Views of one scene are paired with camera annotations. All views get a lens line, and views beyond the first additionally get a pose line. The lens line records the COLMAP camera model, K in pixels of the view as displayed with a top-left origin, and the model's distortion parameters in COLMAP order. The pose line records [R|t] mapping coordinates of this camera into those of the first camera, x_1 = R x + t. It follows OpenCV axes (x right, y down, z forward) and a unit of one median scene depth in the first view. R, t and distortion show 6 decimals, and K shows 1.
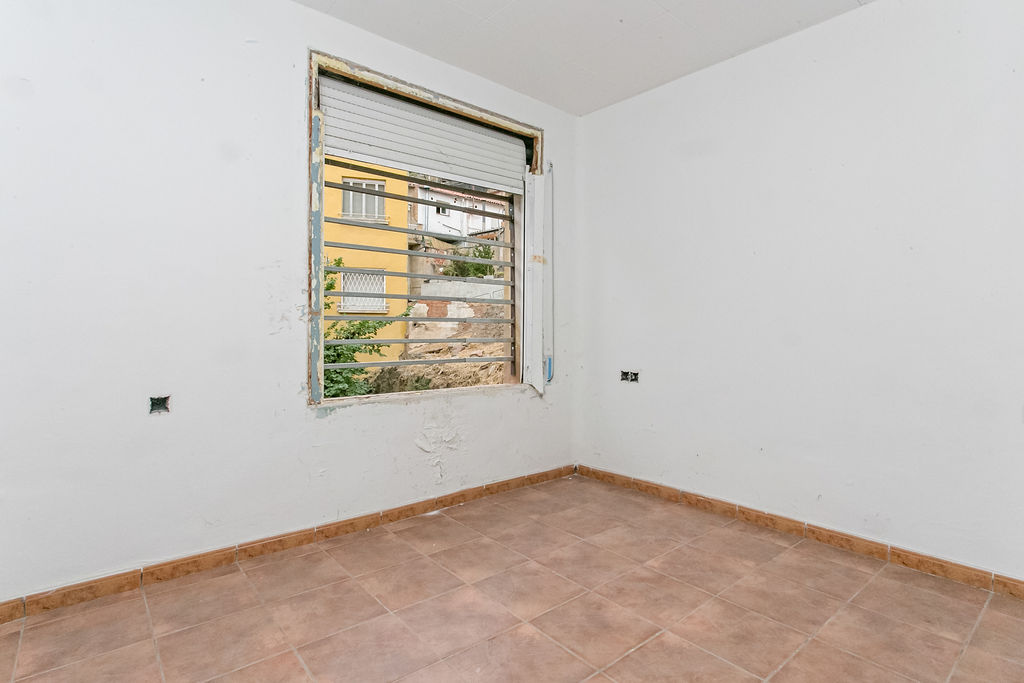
lens RADIAL K [[531.0, 0, 514.5], [0, 531.0, 334.7], [0, 0, 1]] dist [-0.017344, 0.006134]
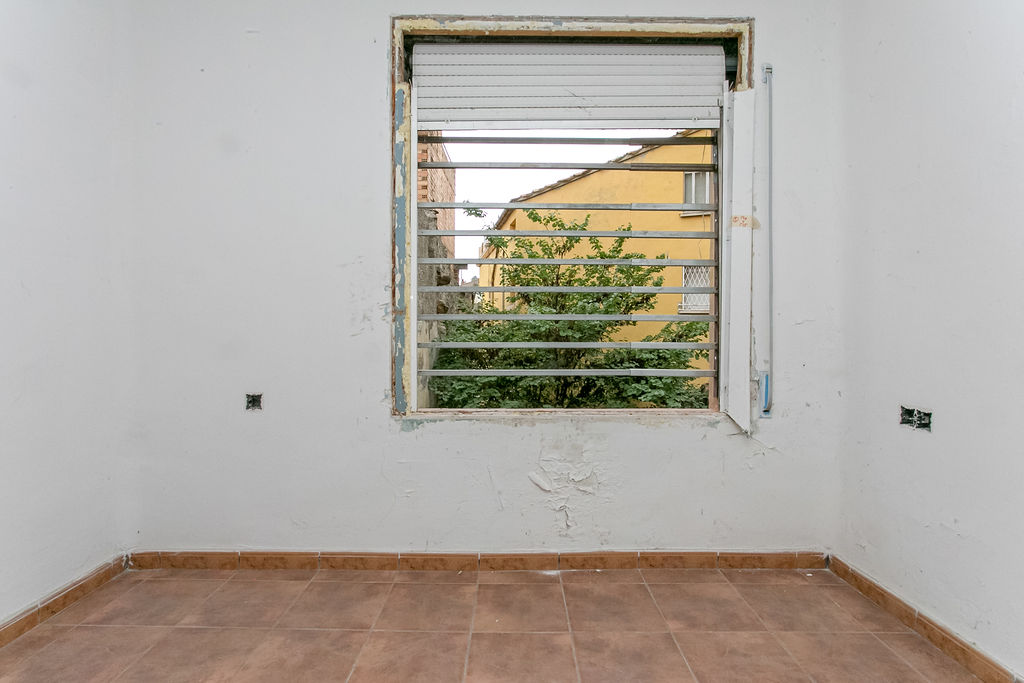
lens RADIAL K [[531.0, 0, 516.2], [0, 531.0, 336.7], [0, 0, 1]] dist [-0.017344, 0.006134]
pose [[0.755698, 0.005425, -0.654898, 0.302952], [-0.006497, 0.999979, 0.000786, -0.001411], [0.654888, 0.003661, 0.755717, 0.392748]]
